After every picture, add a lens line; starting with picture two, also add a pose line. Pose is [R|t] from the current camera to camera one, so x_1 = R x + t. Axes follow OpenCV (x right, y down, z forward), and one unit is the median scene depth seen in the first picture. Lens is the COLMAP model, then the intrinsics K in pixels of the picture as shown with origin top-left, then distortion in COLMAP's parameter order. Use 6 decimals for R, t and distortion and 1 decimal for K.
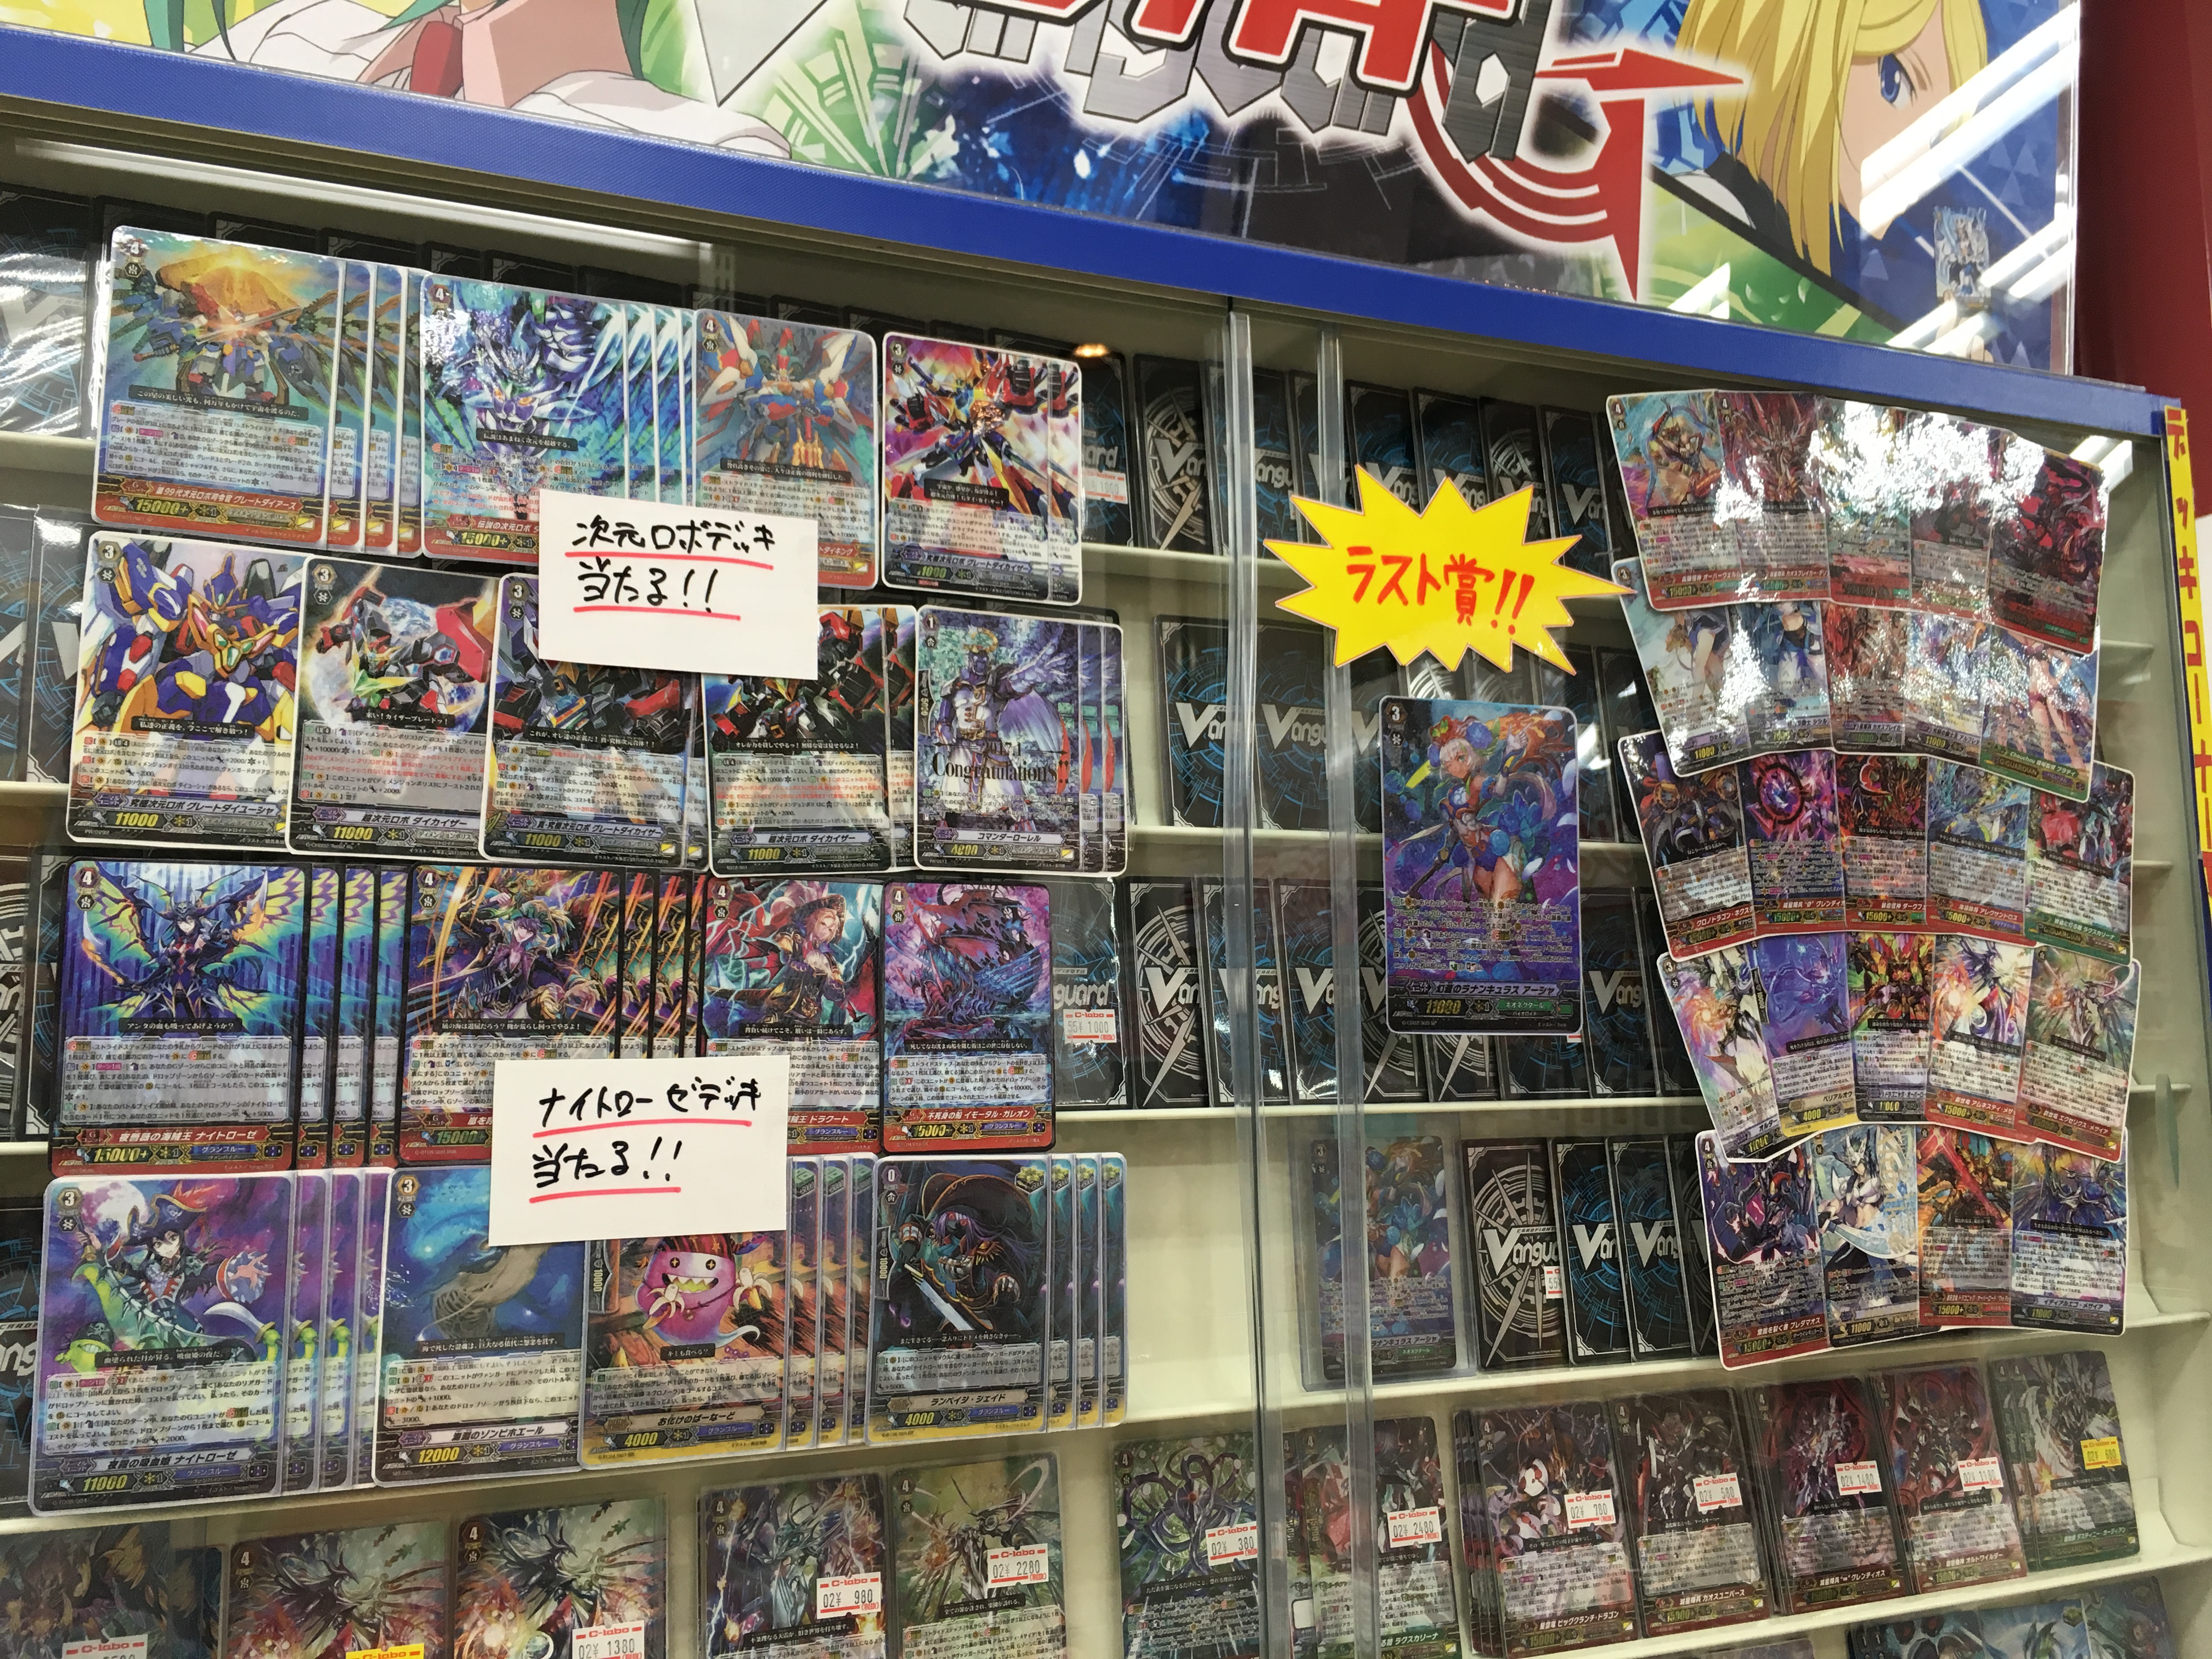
lens RADIAL K [[1932.8, 0, 1099.8], [0, 1932.8, 823.6], [0, 0, 1]] dist [0.075146, -0.110519]
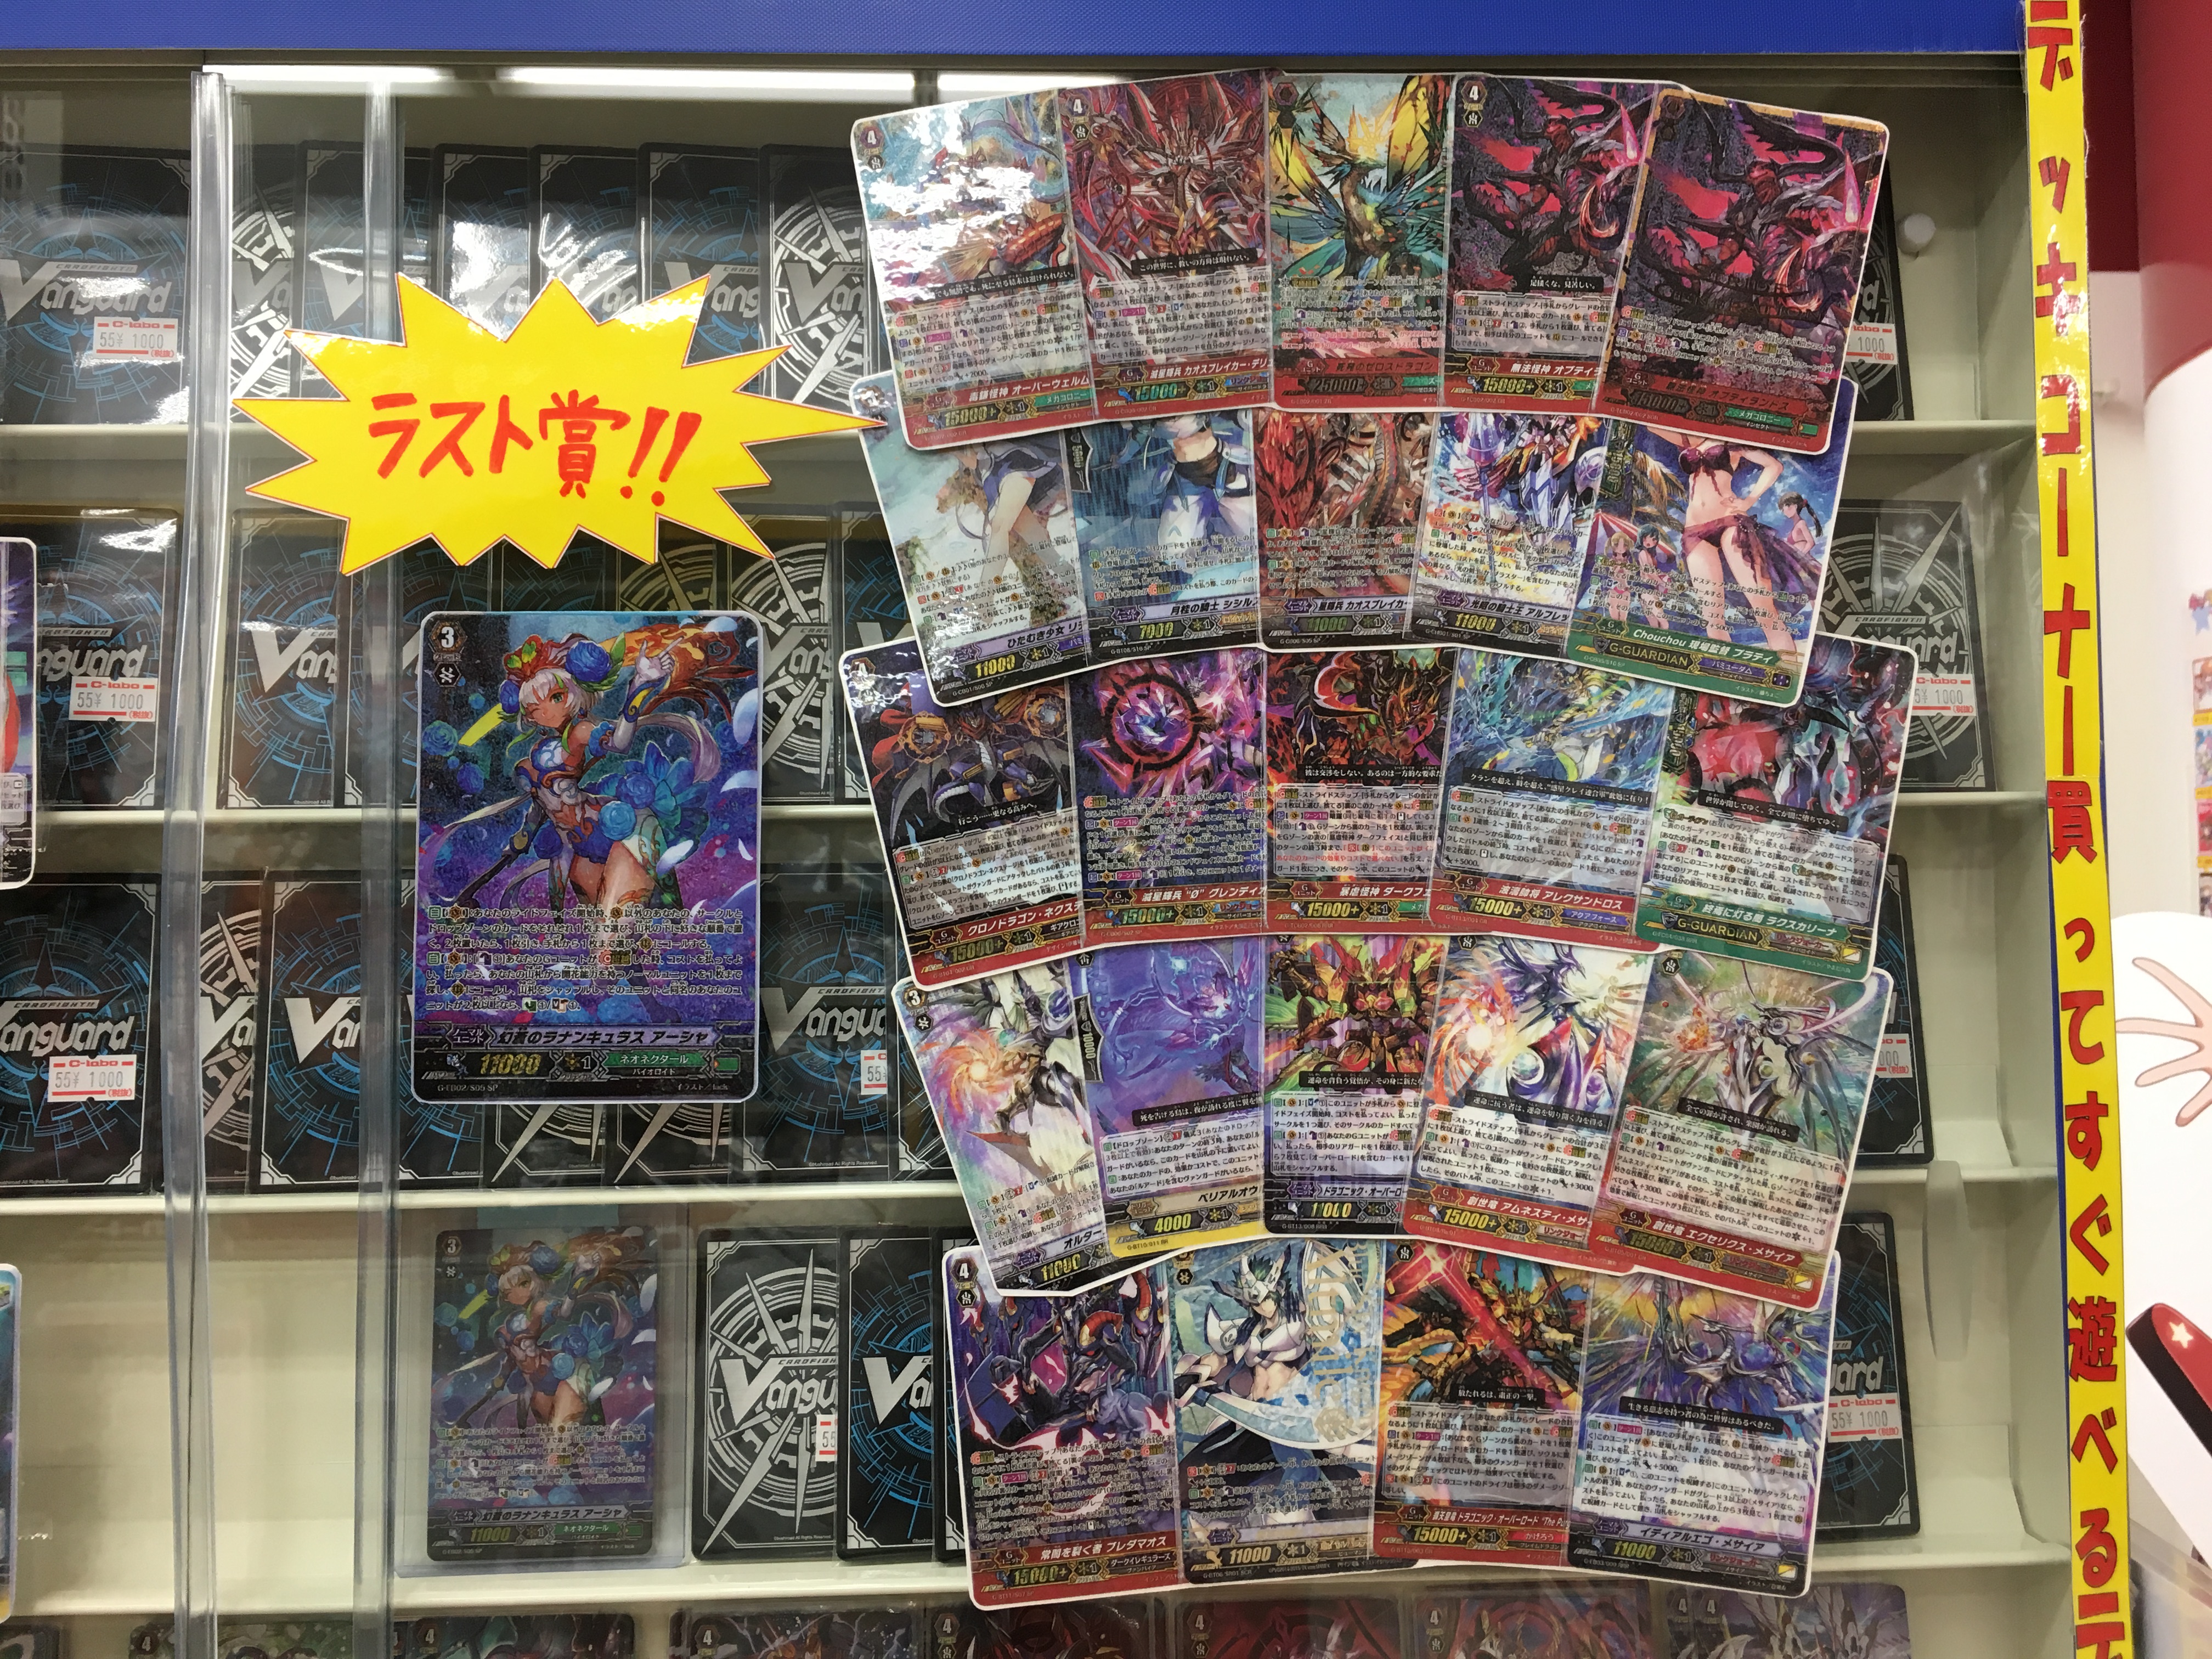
lens RADIAL K [[1932.8, 0, 1092.9], [0, 1932.8, 824.6], [0, 0, 1]] dist [0.075146, -0.110519]
pose [[0.931623, -0.009974, -0.363290, 0.574460], [0.040544, 0.996236, 0.076620, -0.032037], [0.361158, -0.086110, 0.928520, 0.406794]]
